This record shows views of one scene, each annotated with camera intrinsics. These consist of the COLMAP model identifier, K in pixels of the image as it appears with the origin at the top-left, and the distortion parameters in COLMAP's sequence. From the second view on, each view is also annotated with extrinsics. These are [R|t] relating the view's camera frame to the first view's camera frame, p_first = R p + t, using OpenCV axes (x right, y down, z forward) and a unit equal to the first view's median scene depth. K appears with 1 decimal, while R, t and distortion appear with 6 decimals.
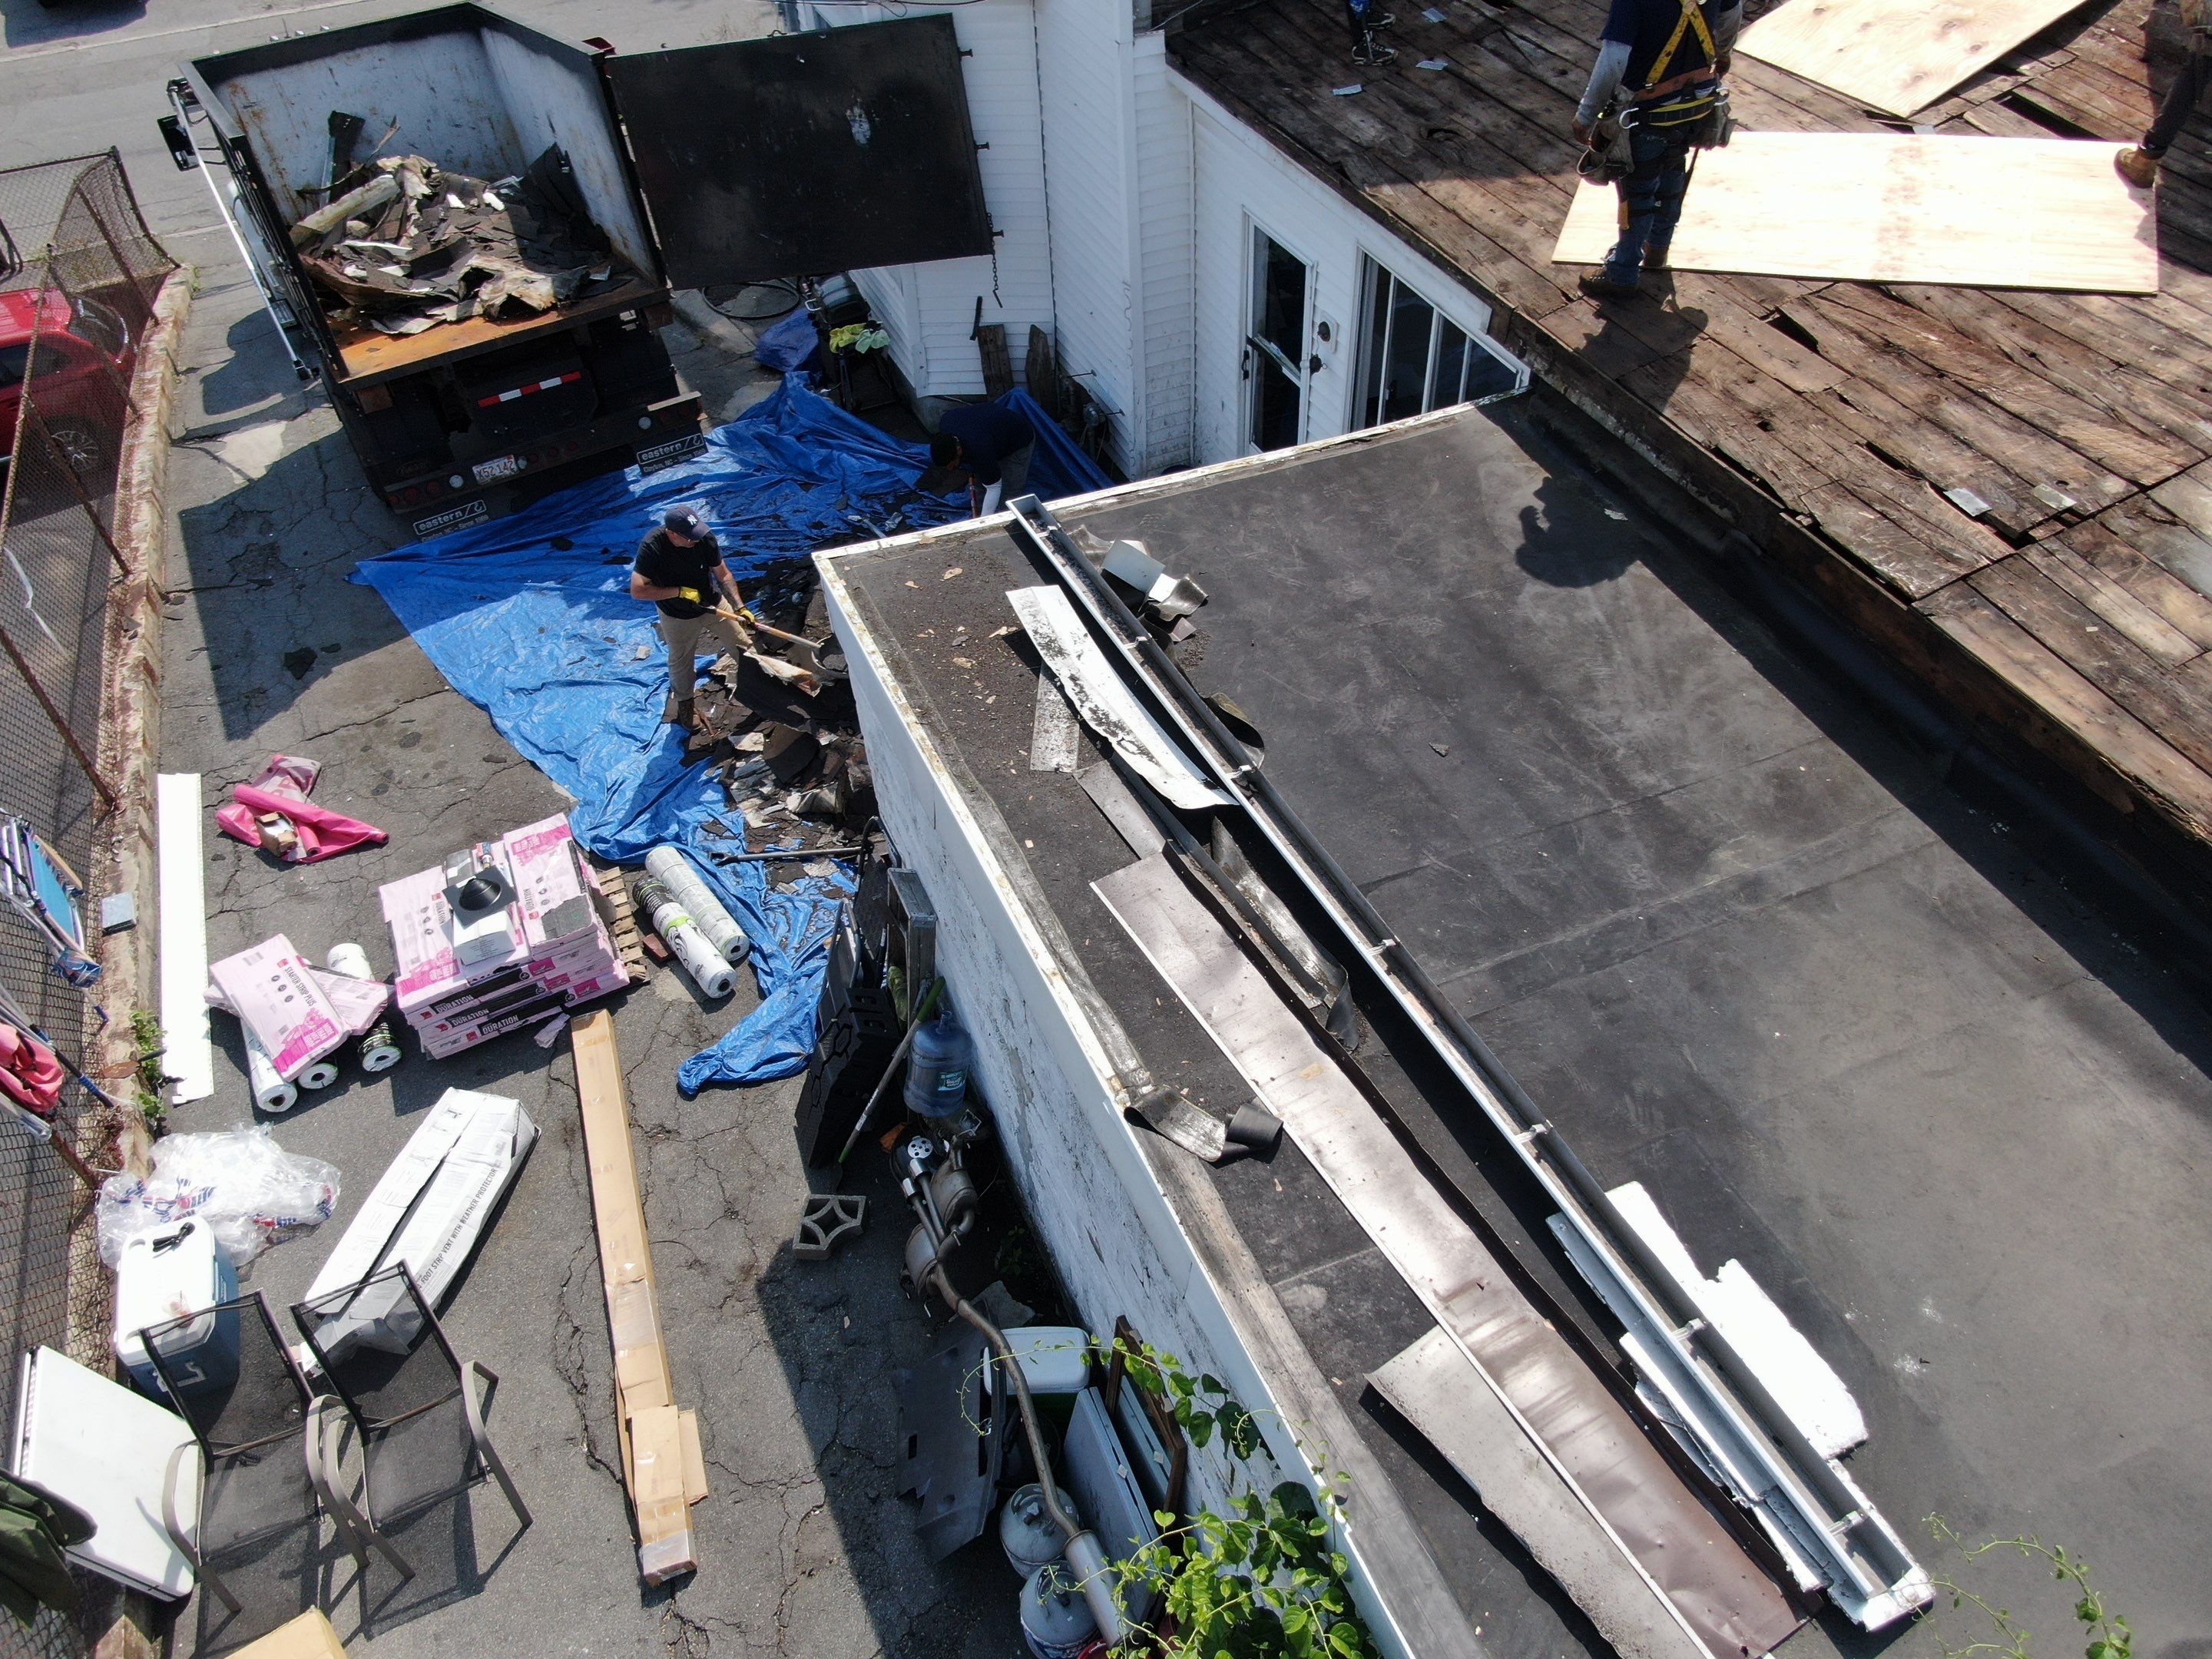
lens RADIAL K [[1600.1, 0, 1100.6], [0, 1600.1, 807.2], [0, 0, 1]] dist [-0.015585, 0.005131]
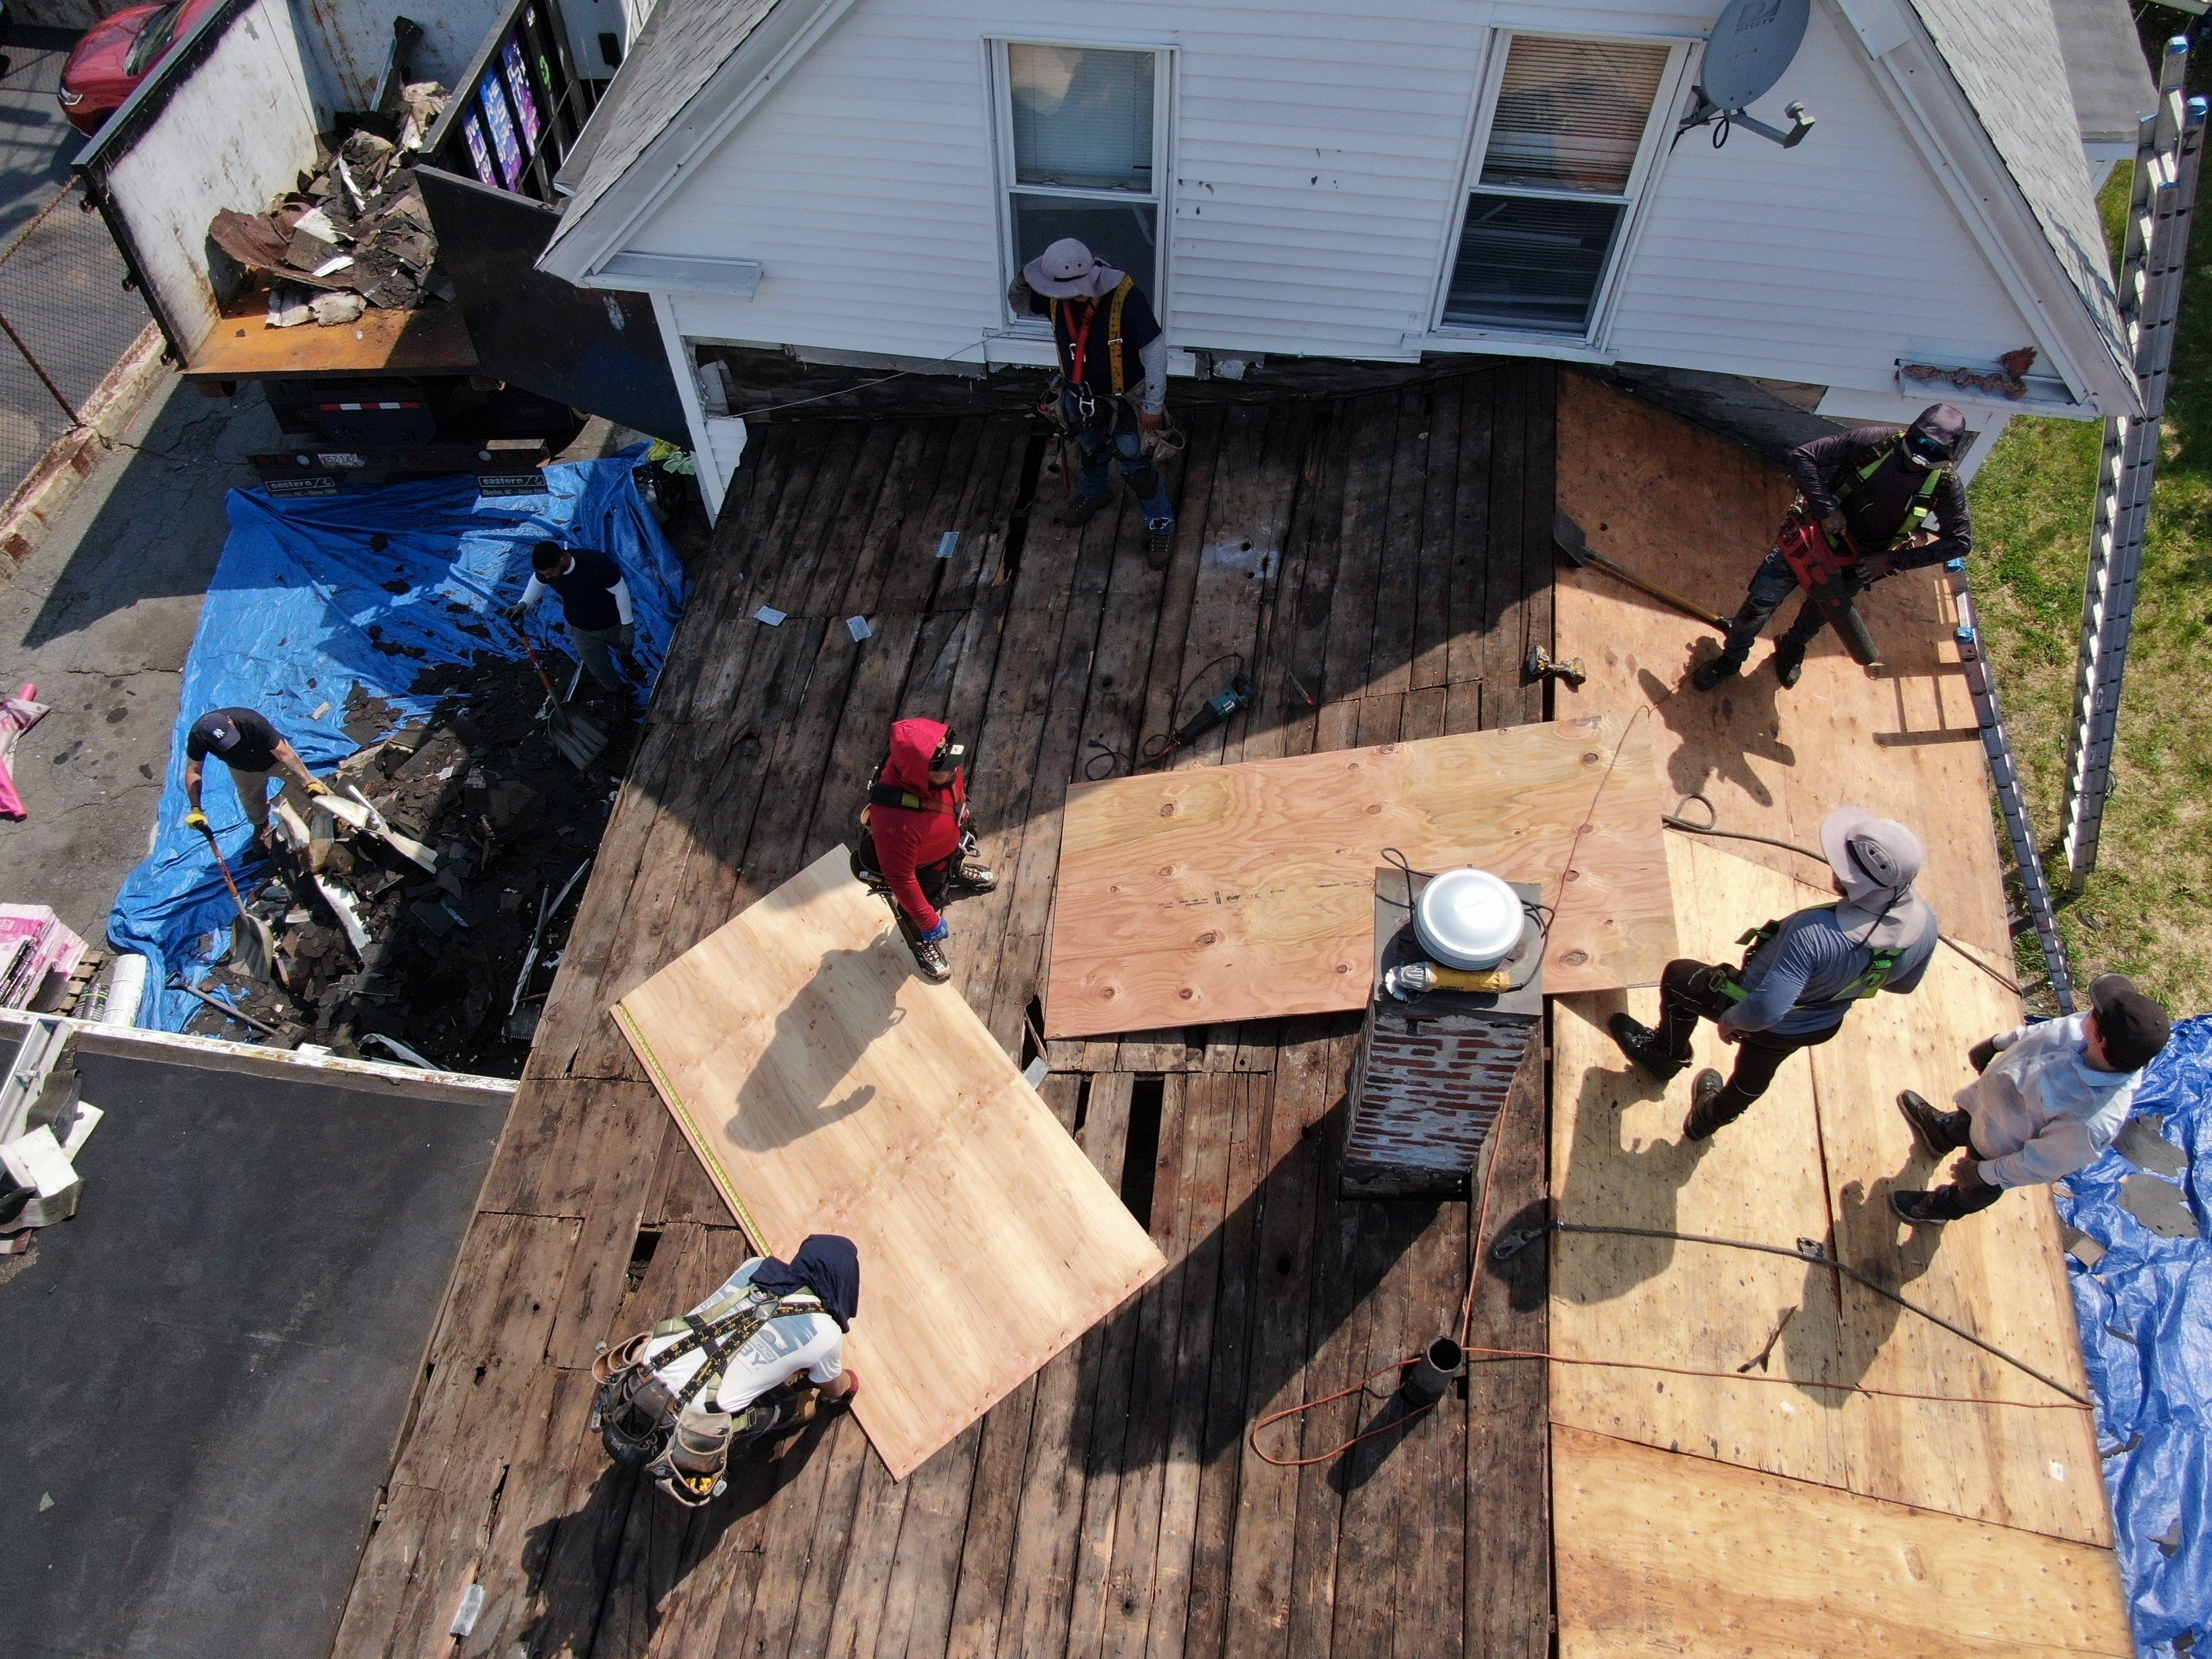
lens RADIAL K [[1600.1, 0, 1112.0], [0, 1600.1, 831.1], [0, 0, 1]] dist [-0.015585, 0.005131]
pose [[0.852937, 0.452762, -0.259819, 0.444815], [-0.375061, 0.877711, 0.298249, -0.498621], [0.363081, -0.156939, 0.918445, 0.164418]]
